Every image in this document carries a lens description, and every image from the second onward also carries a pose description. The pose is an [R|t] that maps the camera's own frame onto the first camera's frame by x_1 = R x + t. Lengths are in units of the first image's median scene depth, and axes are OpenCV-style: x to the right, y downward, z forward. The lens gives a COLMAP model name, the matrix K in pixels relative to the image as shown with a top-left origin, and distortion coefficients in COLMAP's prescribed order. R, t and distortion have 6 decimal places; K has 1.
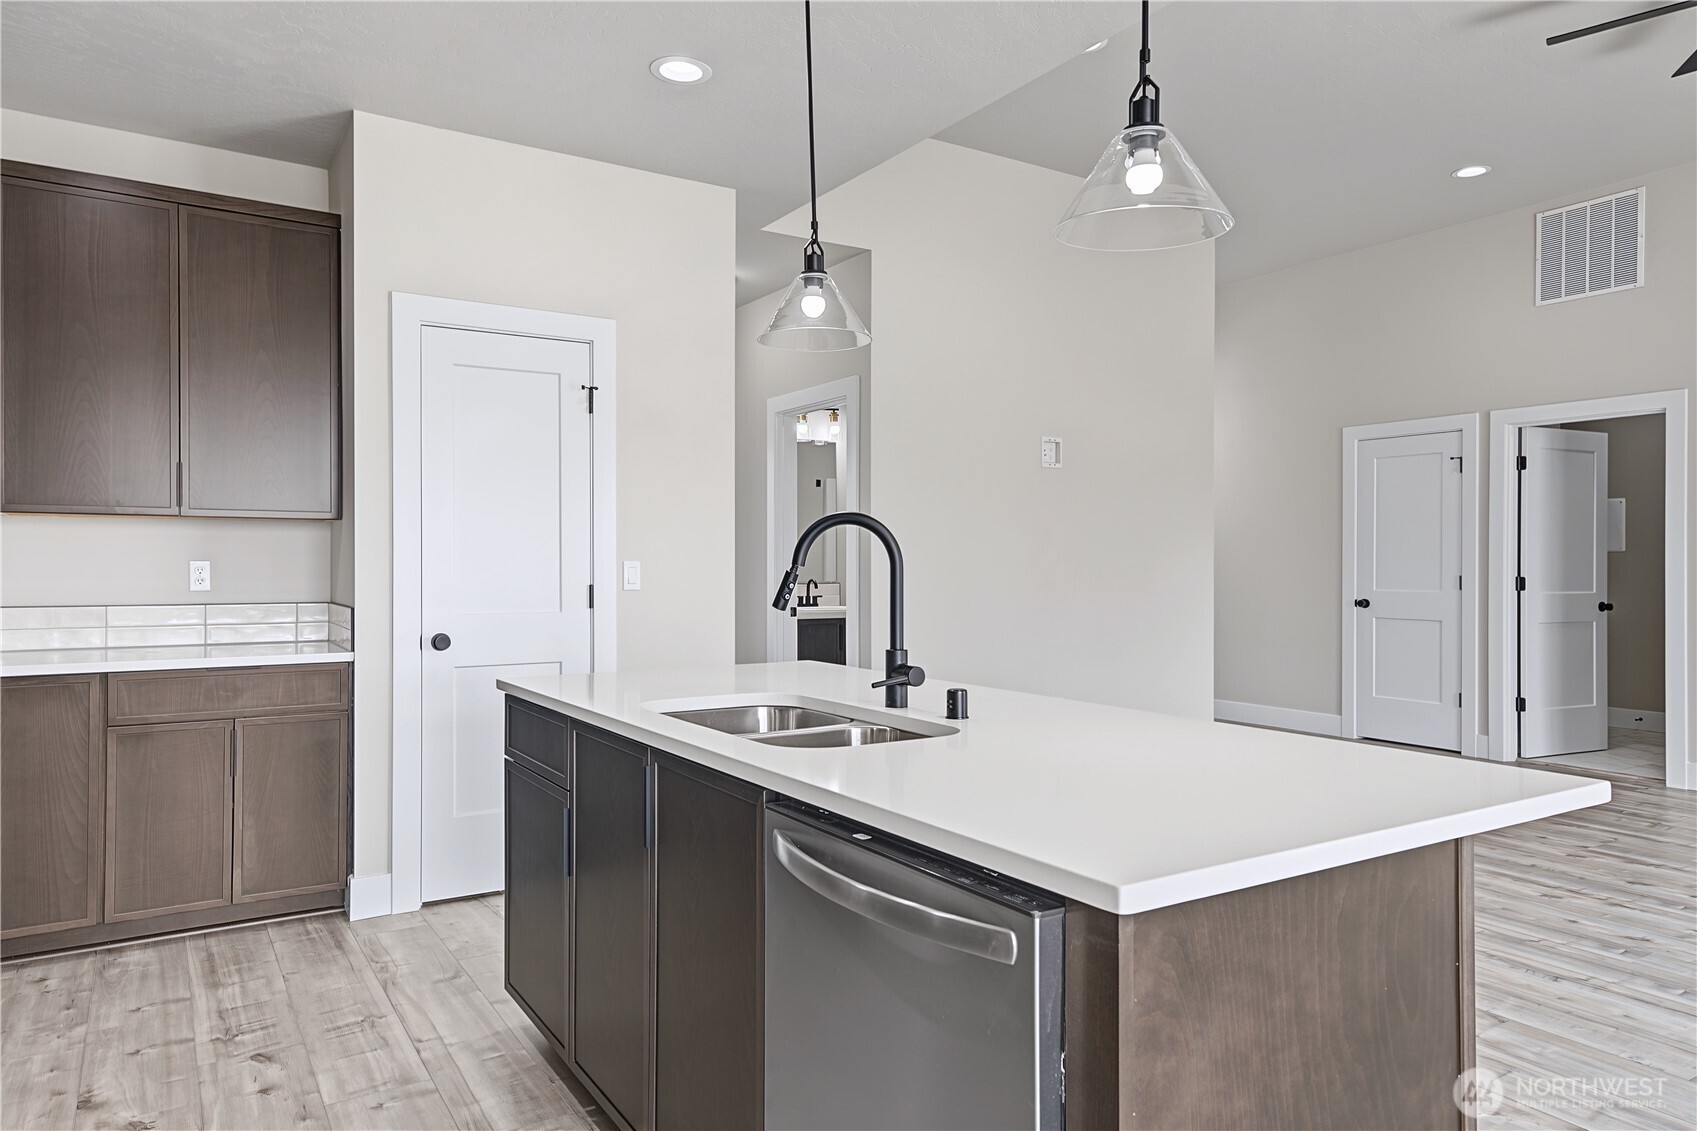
lens RADIAL K [[1098.9, 0, 844.2], [0, 1098.9, 563.1], [0, 0, 1]] dist [0.023255, 0.008231]
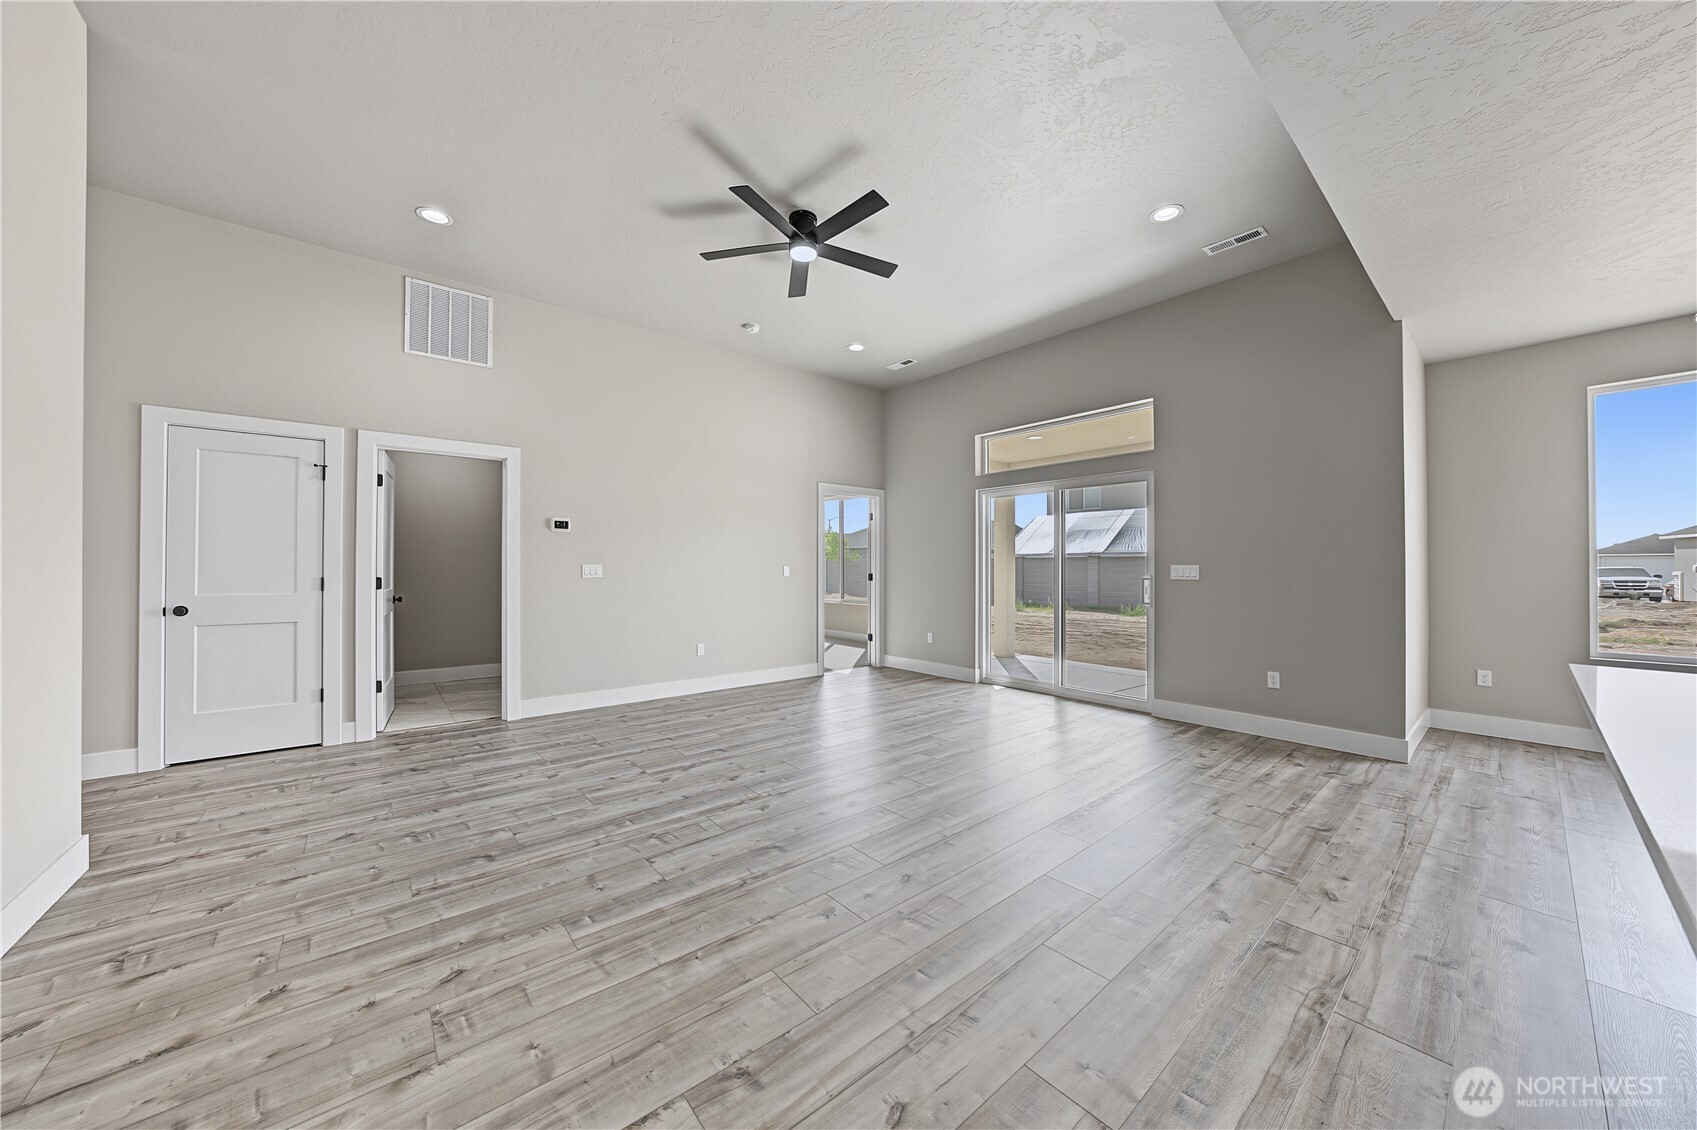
lens RADIAL K [[584.1, 0, 855.4], [0, 584.1, 558.4], [0, 0, 1]] dist [-0.027854, 0.006209]
pose [[-0.139186, 0.014841, 0.990155, -0.112159], [-0.001770, 0.999882, -0.015235, 0.001520], [-0.990265, -0.003873, -0.139143, 1.143851]]
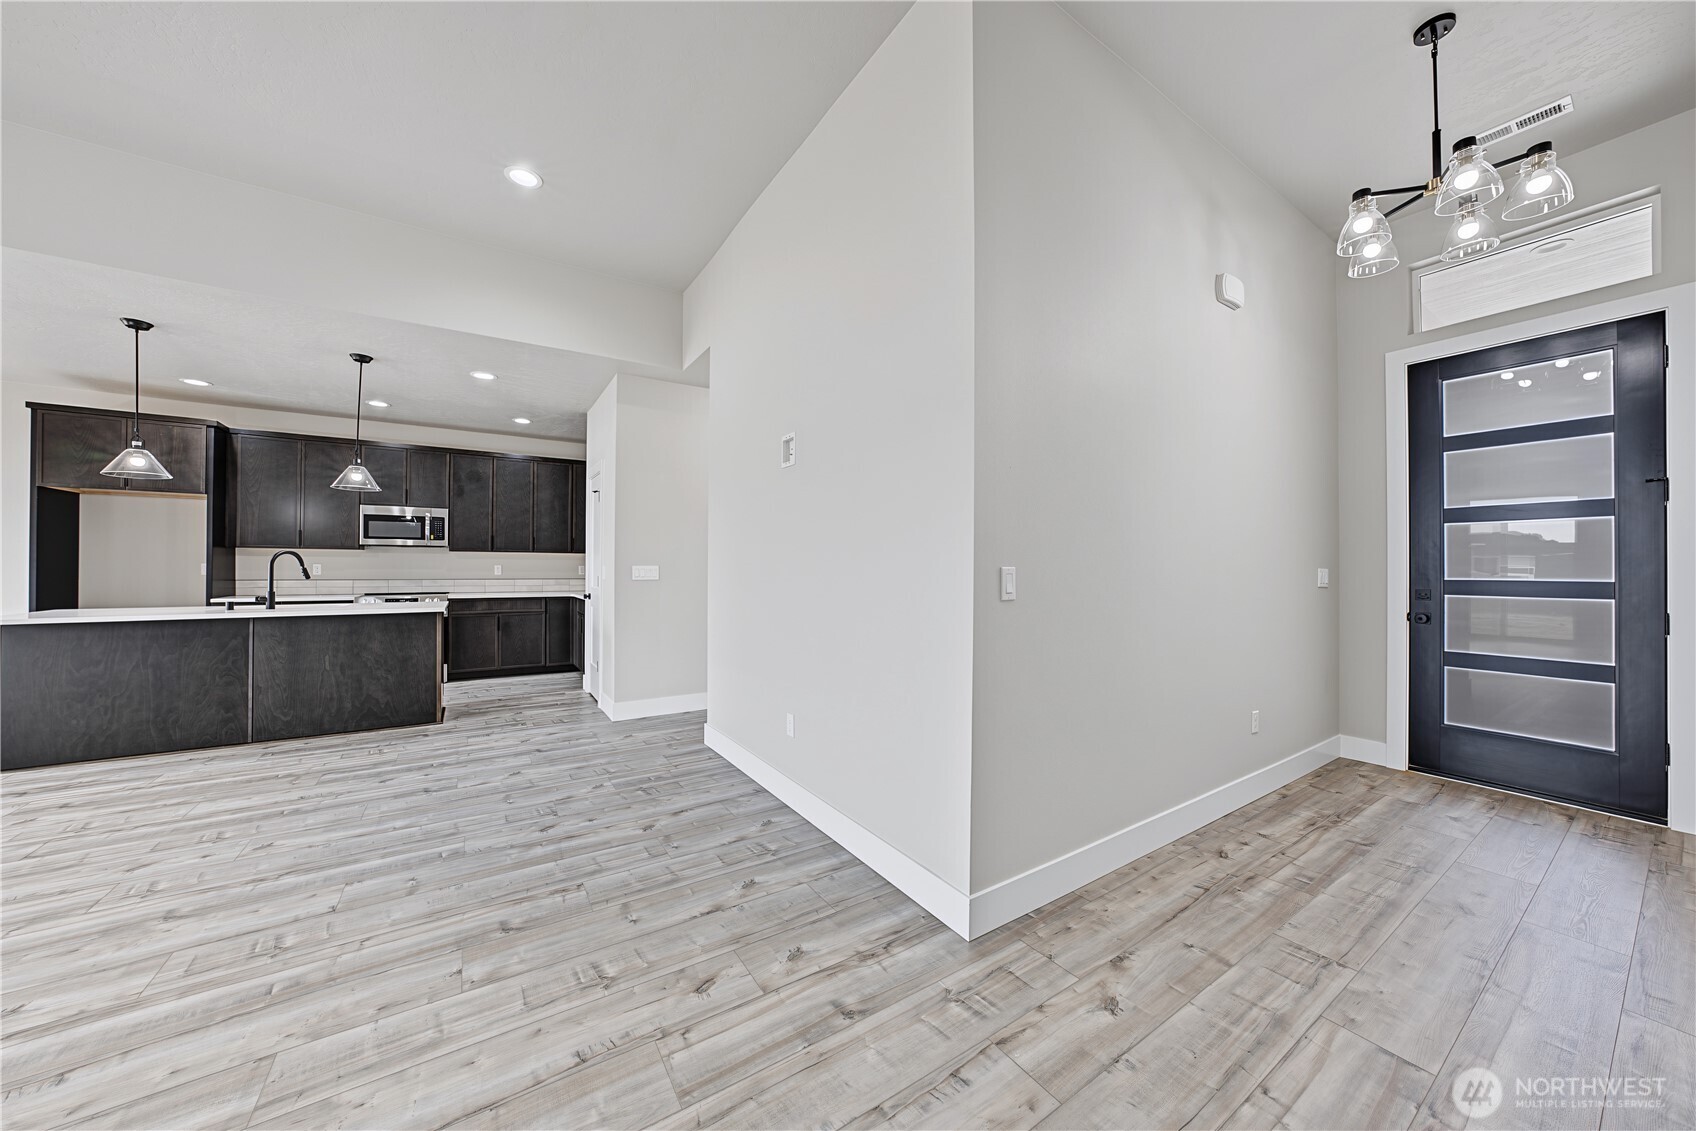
lens RADIAL K [[583.8, 0, 850.9], [0, 583.8, 566.4], [0, 0, 1]] dist [-0.027854, 0.006209]
pose [[0.014447, -0.004860, -0.999884, 1.176074], [-0.004140, 0.999979, -0.004920, 0.003748], [0.999887, 0.004211, 0.014427, 1.795602]]
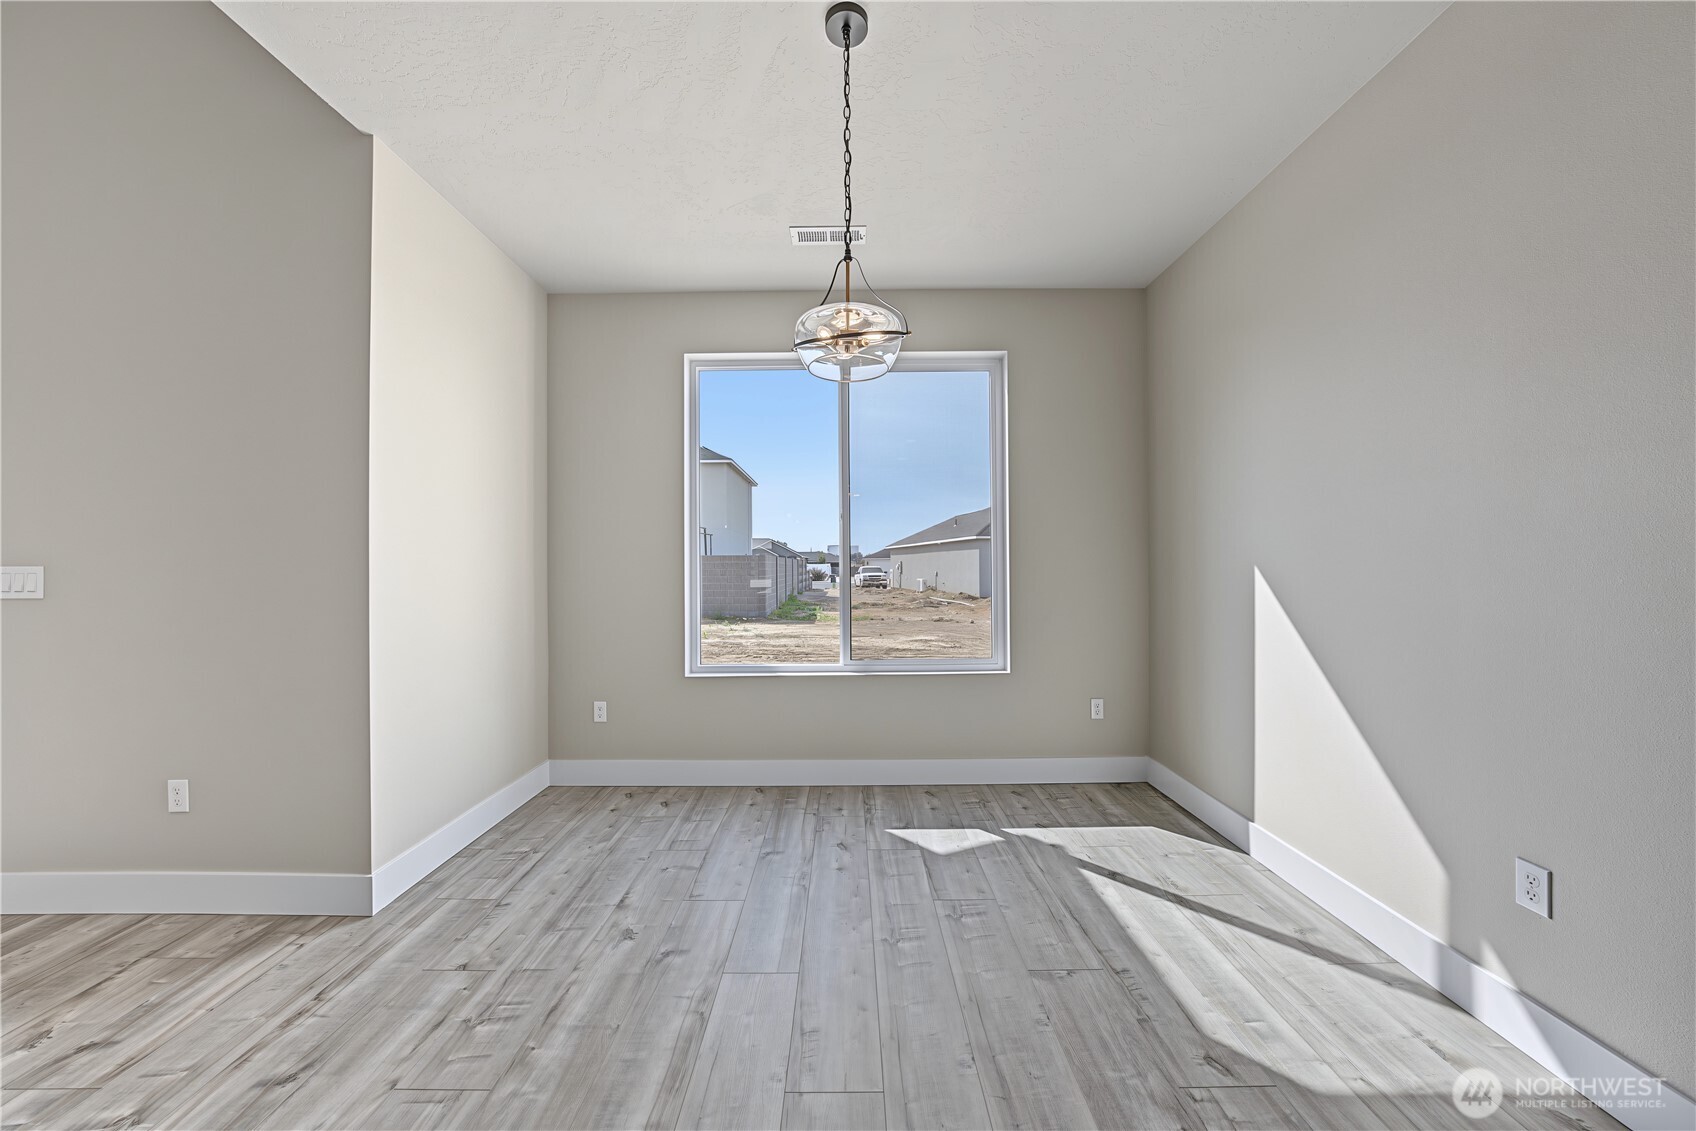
lens RADIAL K [[583.8, 0, 847.0], [0, 583.8, 563.9], [0, 0, 1]] dist [-0.027854, 0.006209]
pose [[-0.846899, 0.004813, 0.531732, 0.047903], [0.002224, 0.999982, -0.005508, -0.000927], [-0.531749, -0.003482, -0.846895, 0.273907]]
